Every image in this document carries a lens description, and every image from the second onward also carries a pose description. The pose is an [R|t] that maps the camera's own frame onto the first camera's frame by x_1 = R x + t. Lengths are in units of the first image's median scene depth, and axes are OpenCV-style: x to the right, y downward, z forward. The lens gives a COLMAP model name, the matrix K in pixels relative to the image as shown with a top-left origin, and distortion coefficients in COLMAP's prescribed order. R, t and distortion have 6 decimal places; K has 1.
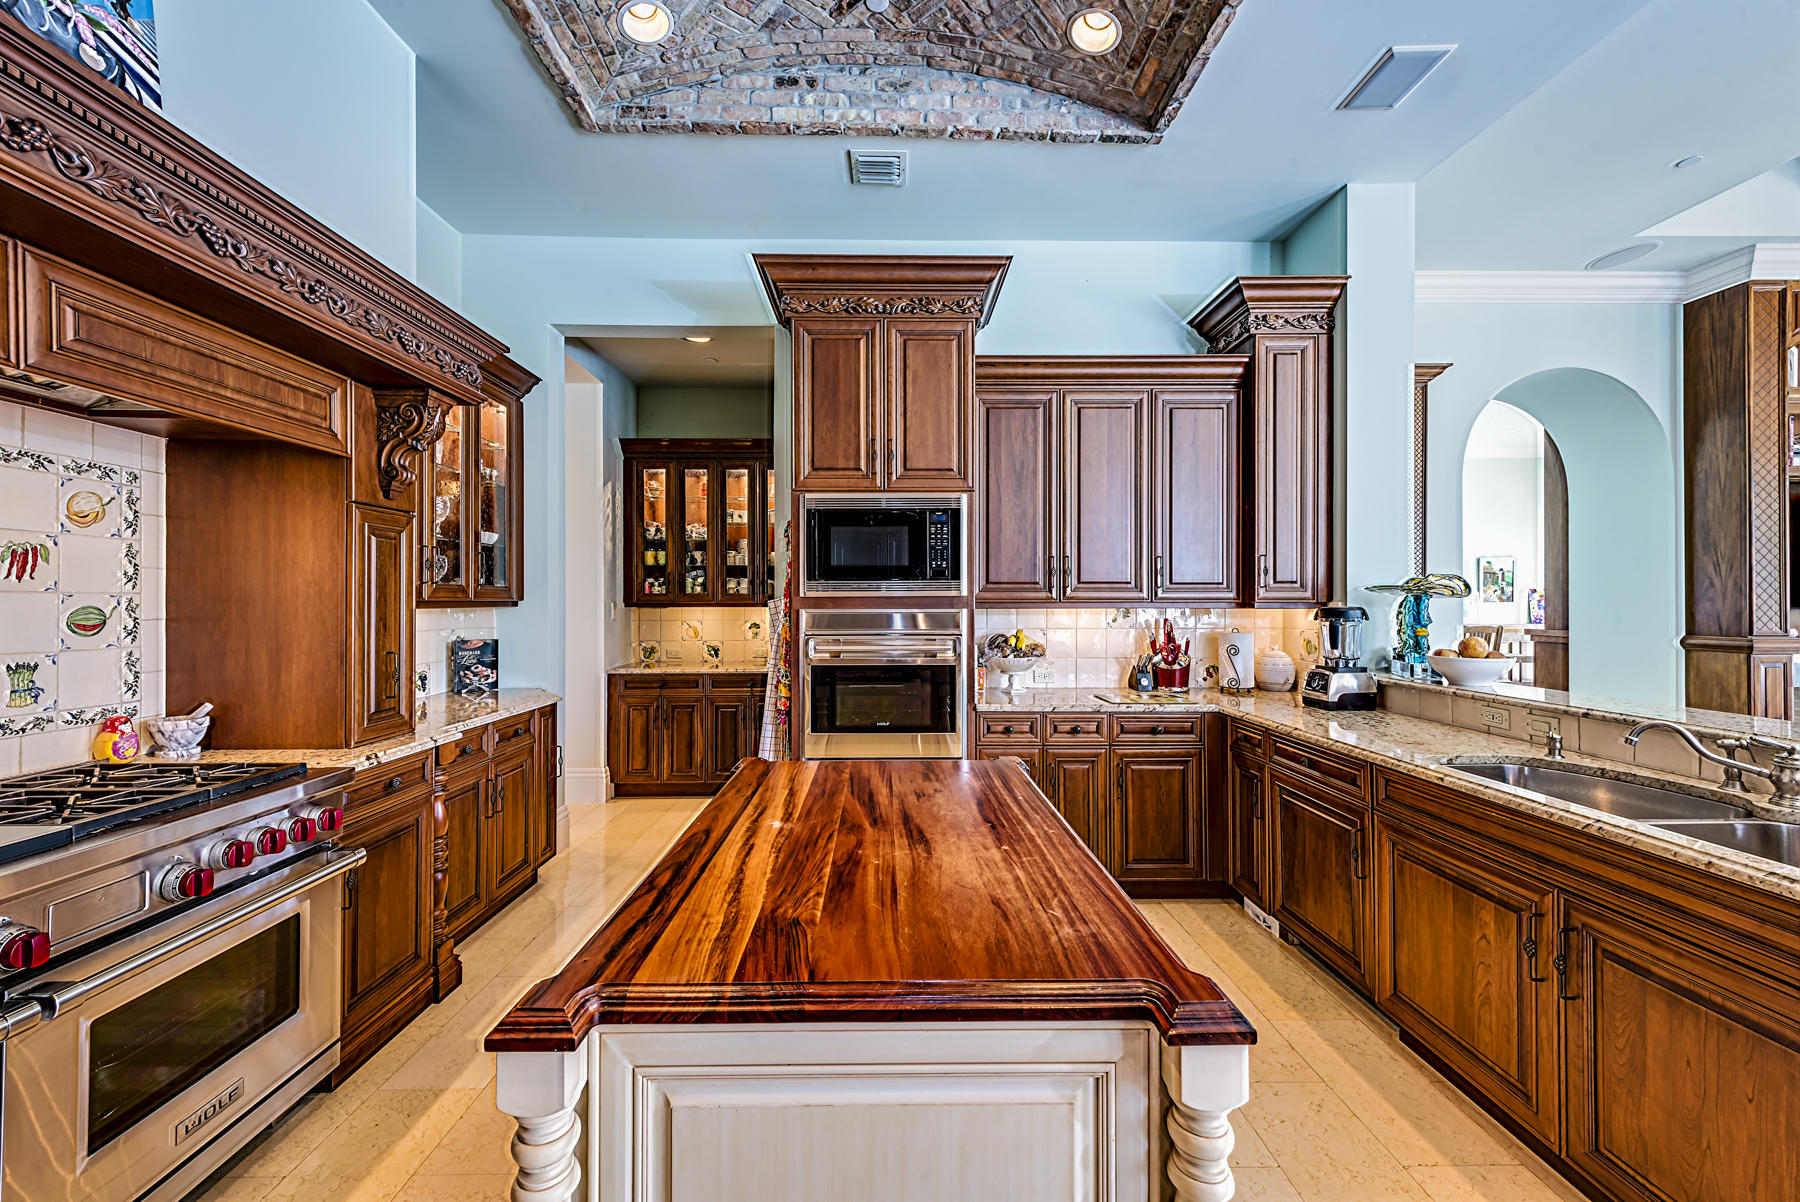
lens RADIAL K [[692.7, 0, 896.5], [0, 692.7, 599.7], [0, 0, 1]] dist [0.006241, -0.001689]
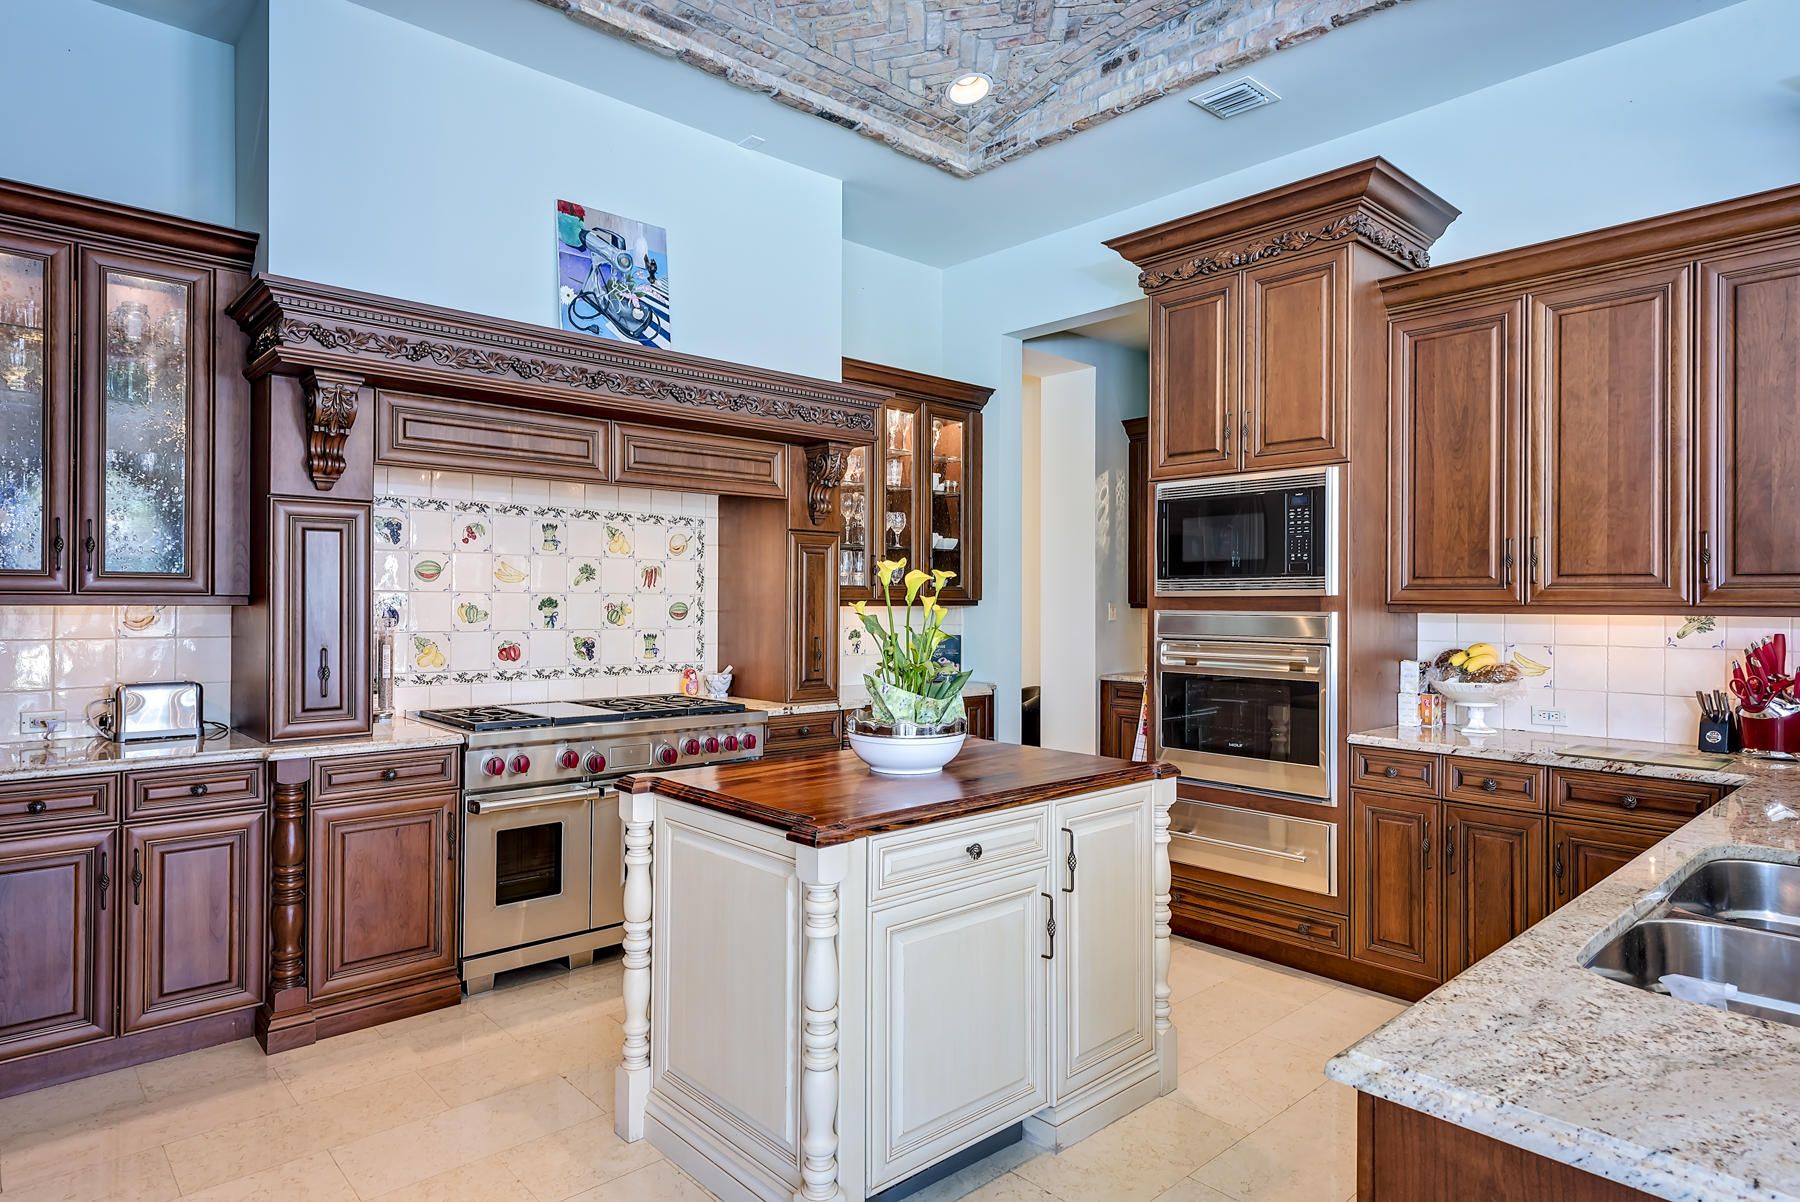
lens RADIAL K [[982.6, 0, 906.4], [0, 982.6, 596.5], [0, 0, 1]] dist [-0.004416, -0.002876]
pose [[0.672671, 0.001146, -0.739941, 0.613230], [-0.002881, 0.999995, -0.001071, -0.002121], [0.739936, 0.002852, 0.672671, -0.120383]]
